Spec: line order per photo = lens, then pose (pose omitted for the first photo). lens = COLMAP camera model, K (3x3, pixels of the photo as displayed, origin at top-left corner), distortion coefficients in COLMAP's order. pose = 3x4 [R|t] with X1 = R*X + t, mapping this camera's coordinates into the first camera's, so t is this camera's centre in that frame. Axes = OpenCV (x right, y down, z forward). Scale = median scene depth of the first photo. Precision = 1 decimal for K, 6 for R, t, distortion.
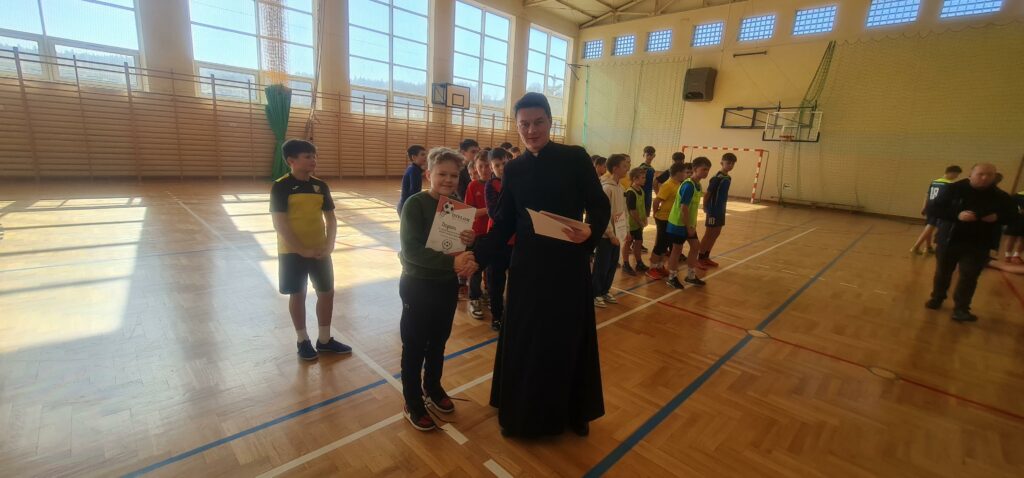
lens RADIAL K [[419.5, 0, 517.9], [0, 419.5, 240.0], [0, 0, 1]] dist [-0.002747, 0.002155]
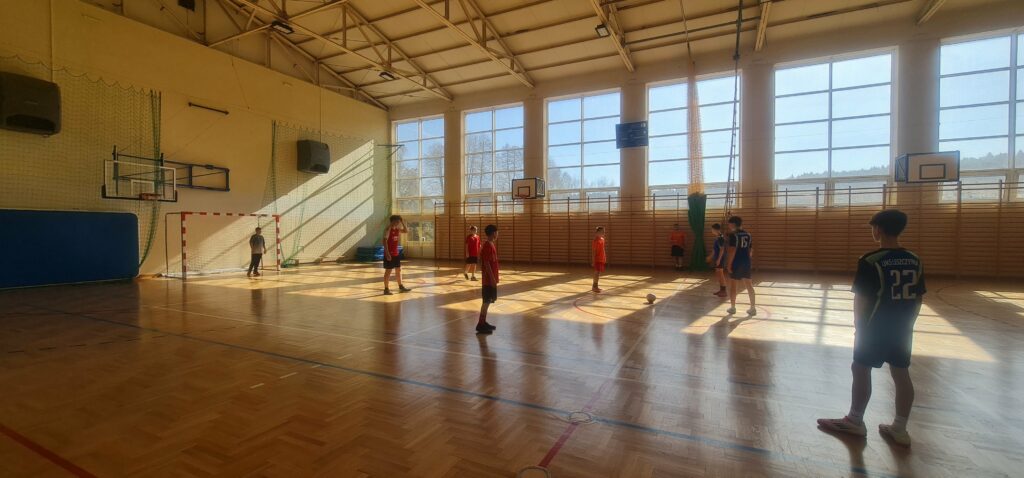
lens RADIAL K [[419.5, 0, 517.5], [0, 419.5, 238.1], [0, 0, 1]] dist [-0.002747, 0.002155]
pose [[0.316484, -0.051536, -0.947197, 0.363539], [-0.182836, 0.976486, -0.114220, -0.003683], [0.930811, 0.209331, 0.299619, 0.147119]]
